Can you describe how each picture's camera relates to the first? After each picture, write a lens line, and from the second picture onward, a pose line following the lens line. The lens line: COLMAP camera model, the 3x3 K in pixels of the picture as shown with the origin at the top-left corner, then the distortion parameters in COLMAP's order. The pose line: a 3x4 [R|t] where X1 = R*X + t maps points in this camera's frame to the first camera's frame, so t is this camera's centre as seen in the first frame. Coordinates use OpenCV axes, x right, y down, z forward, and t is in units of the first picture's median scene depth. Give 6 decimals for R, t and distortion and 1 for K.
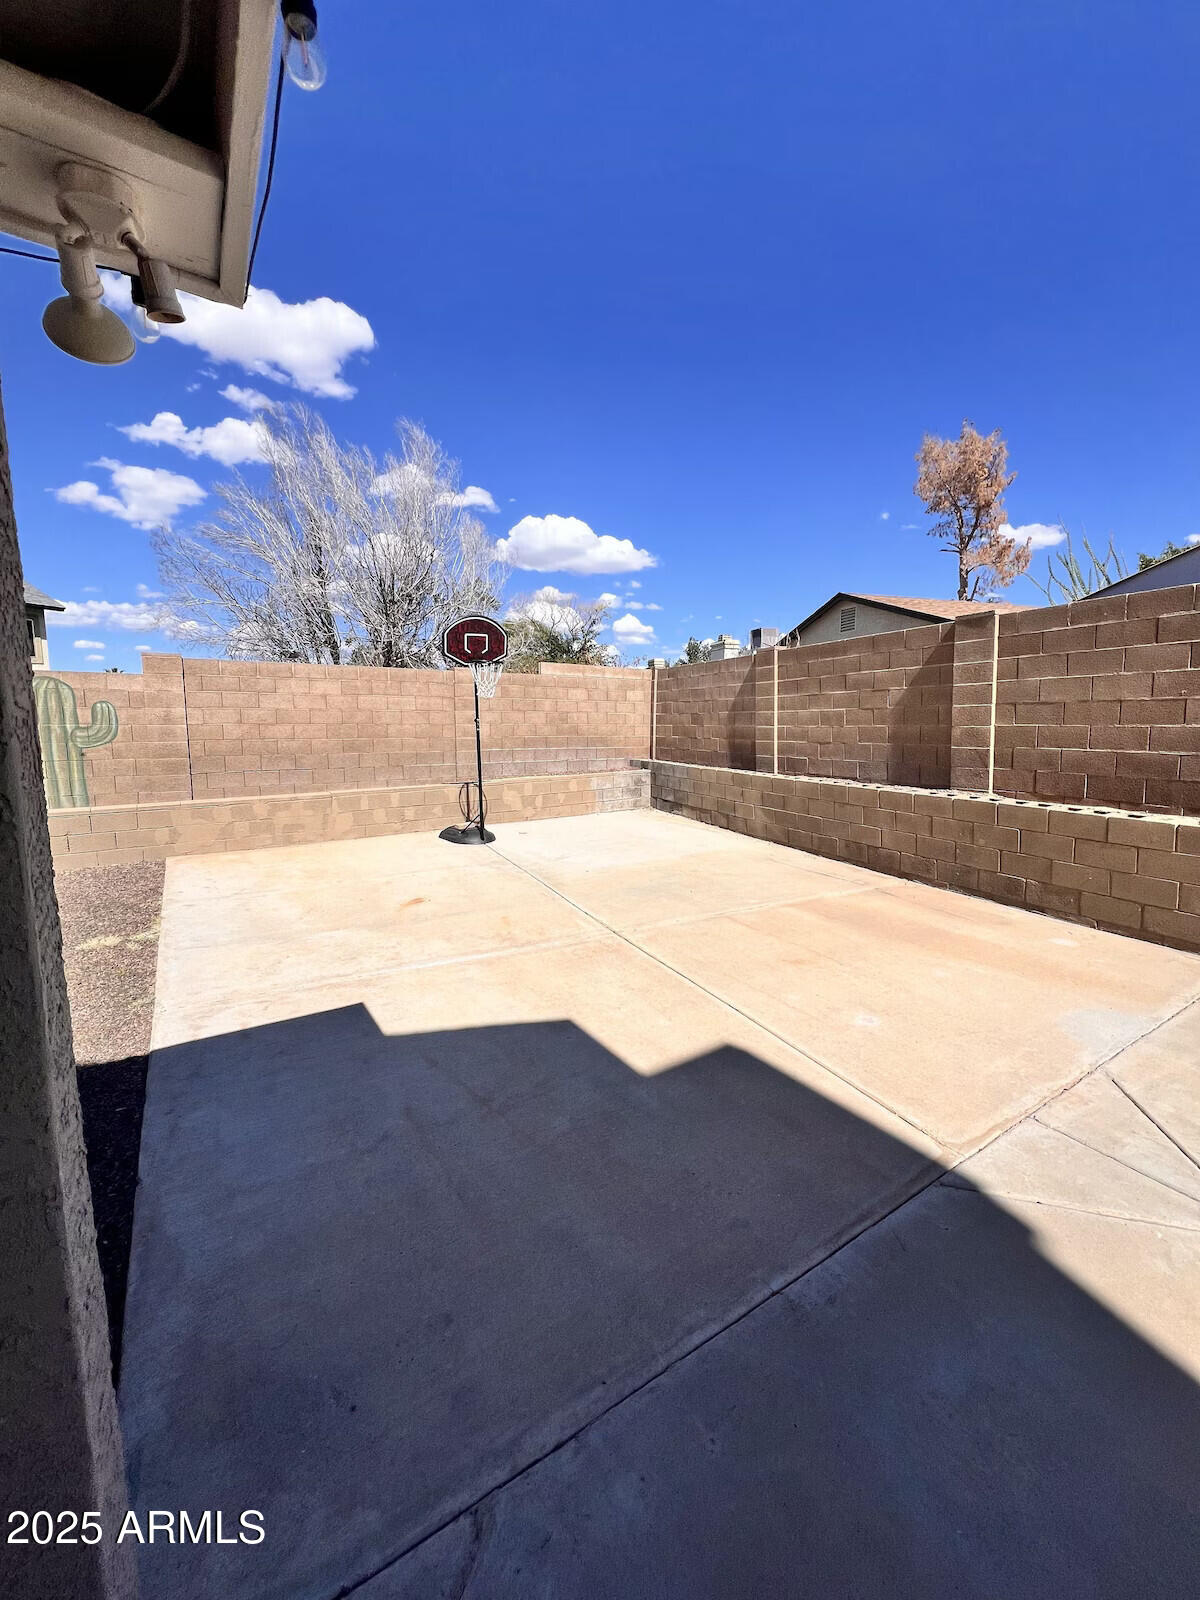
lens RADIAL K [[639.4, 0, 600.0], [0, 639.4, 800.0], [0, 0, 1]] dist [-0.003191, -0.000062]
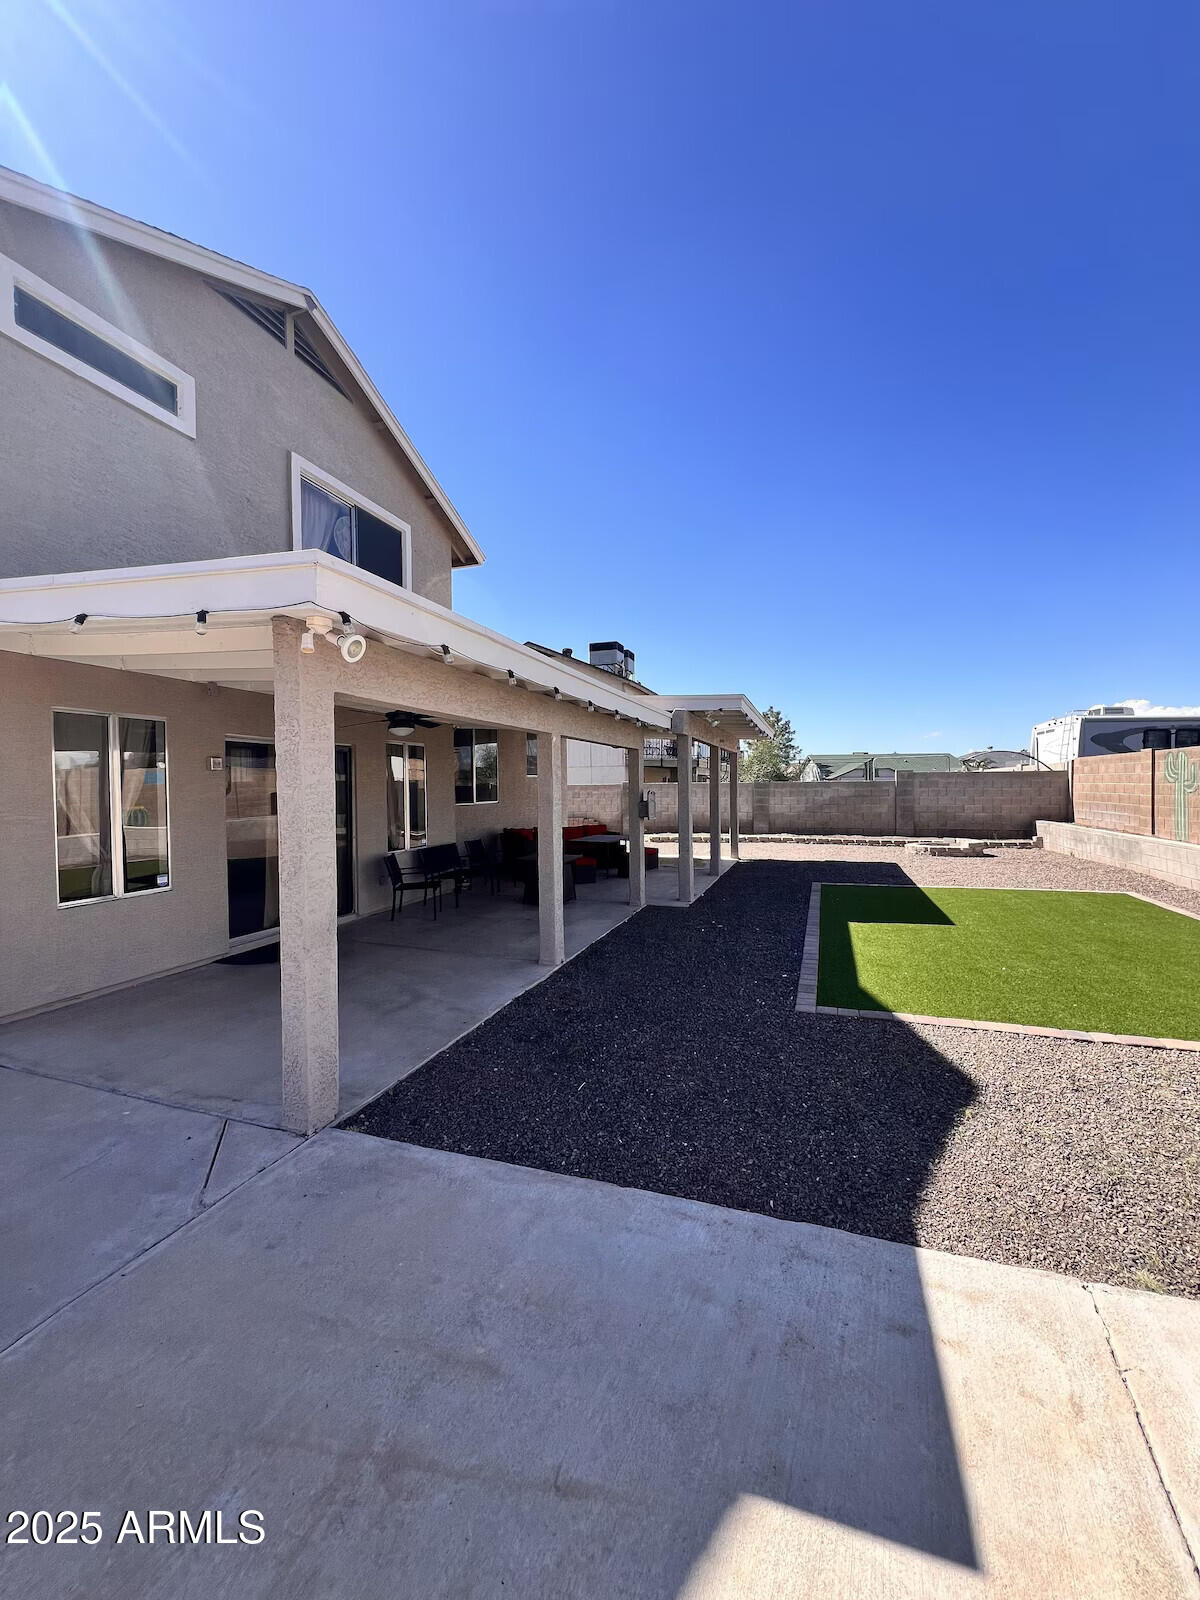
lens RADIAL K [[639.4, 0, 600.0], [0, 639.4, 800.0], [0, 0, 1]] dist [-0.003191, -0.000062]
pose [[-0.787359, 0.019823, -0.616177, 0.013330], [-0.065642, 0.991105, 0.115764, -0.200354], [0.612991, 0.131595, -0.779054, 1.534266]]
